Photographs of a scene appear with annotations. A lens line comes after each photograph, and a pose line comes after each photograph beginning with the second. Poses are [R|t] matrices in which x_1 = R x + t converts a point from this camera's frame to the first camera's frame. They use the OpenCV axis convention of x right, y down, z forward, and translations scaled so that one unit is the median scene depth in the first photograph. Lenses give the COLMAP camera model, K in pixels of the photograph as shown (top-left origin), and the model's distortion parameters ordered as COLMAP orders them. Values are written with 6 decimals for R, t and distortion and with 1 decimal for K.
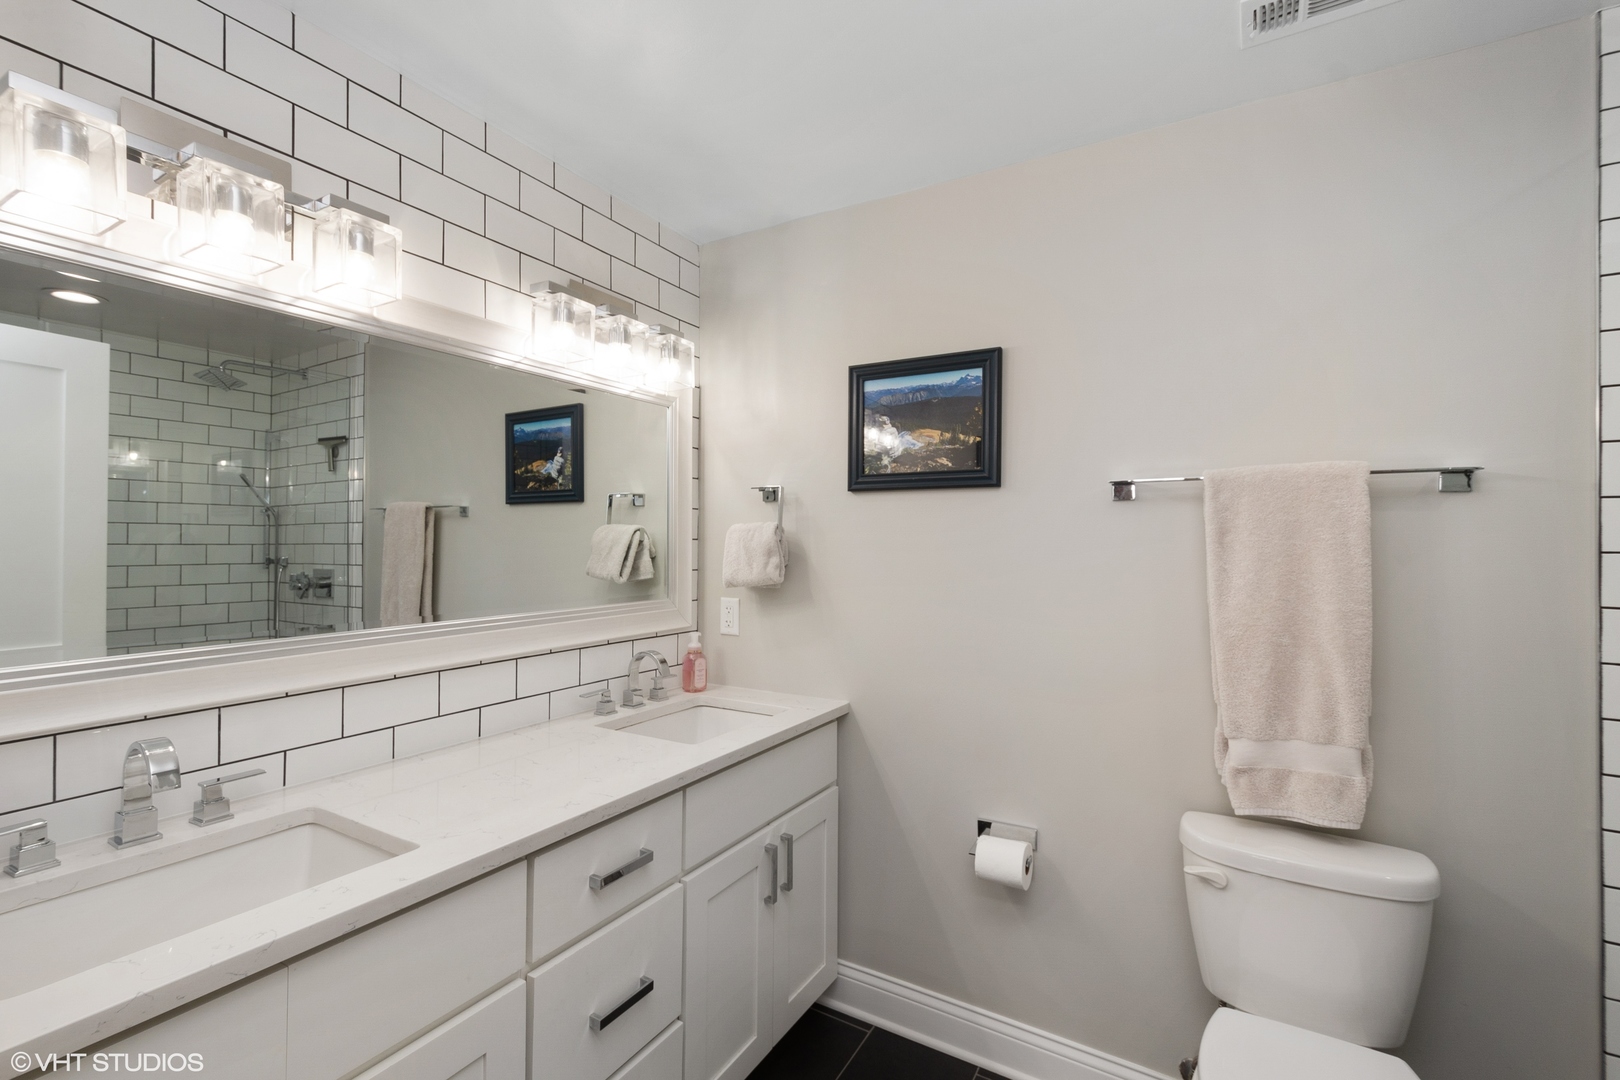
lens RADIAL K [[707.4, 0, 811.4], [0, 707.4, 537.5], [0, 0, 1]] dist [0.004190, -0.001646]
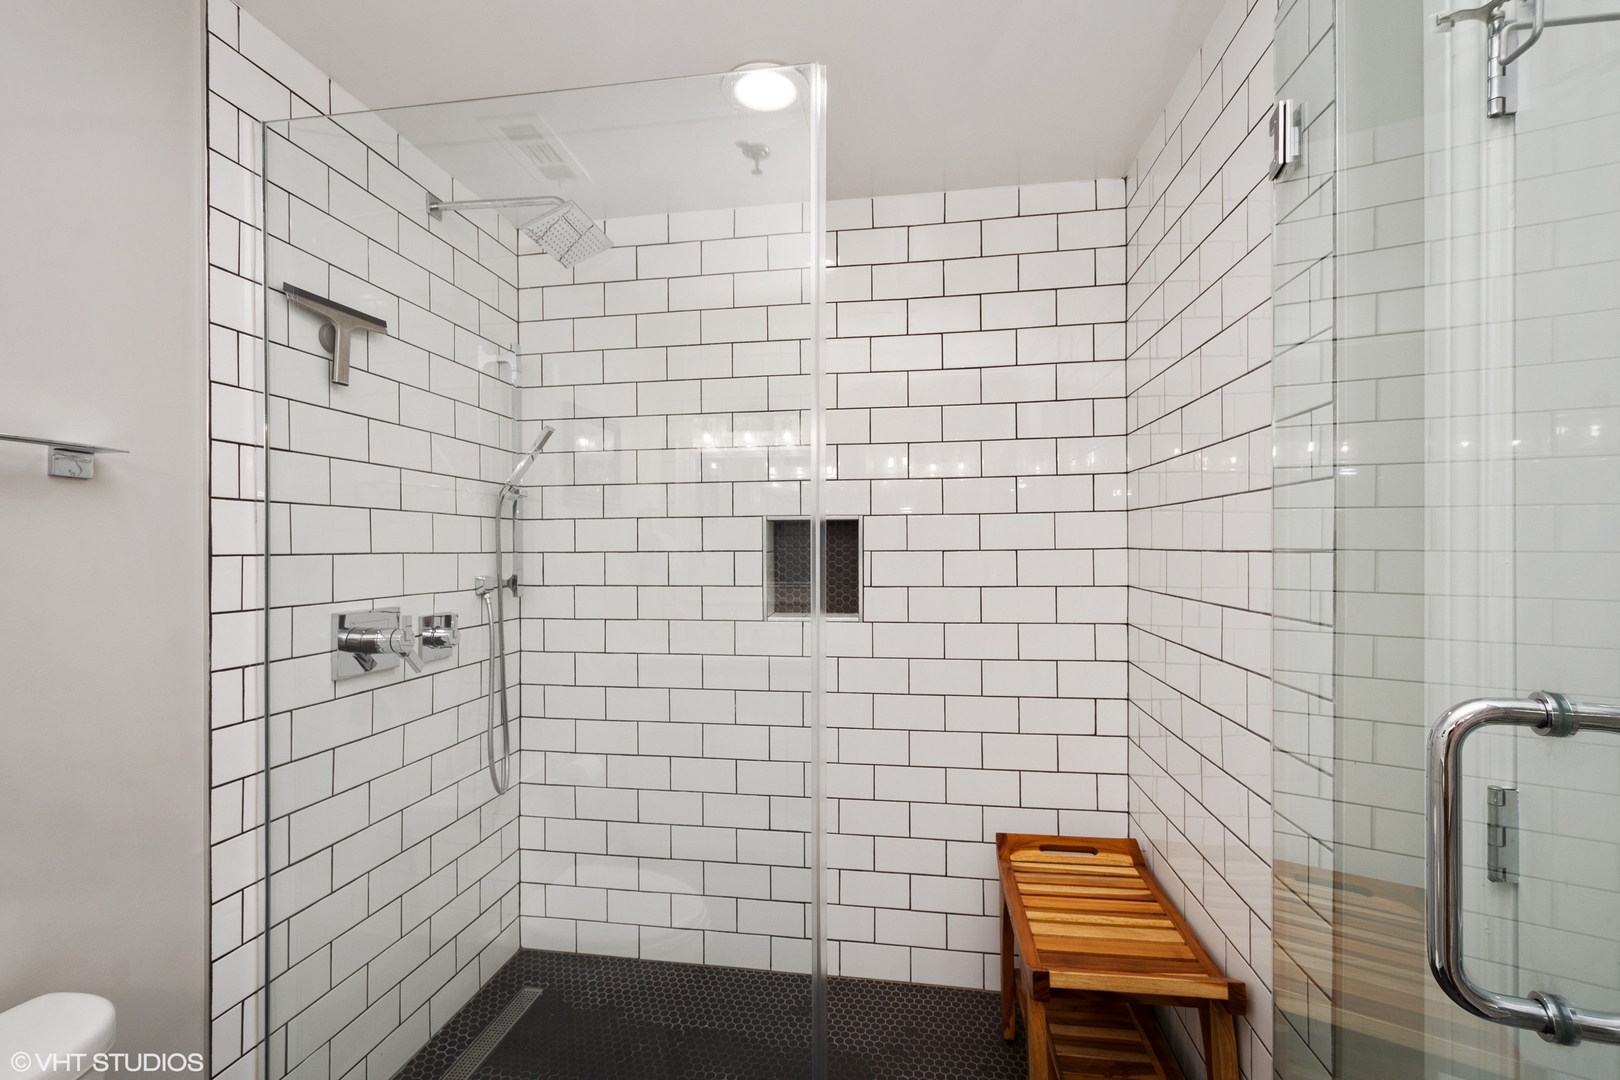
lens RADIAL K [[707.4, 0, 811.3], [0, 707.4, 545.4], [0, 0, 1]] dist [0.004190, -0.001646]
pose [[-0.374235, 0.001480, 0.927333, -1.278607], [-0.004992, 0.999981, -0.003611, 0.003169], [-0.927321, -0.005981, -0.374220, 0.968653]]
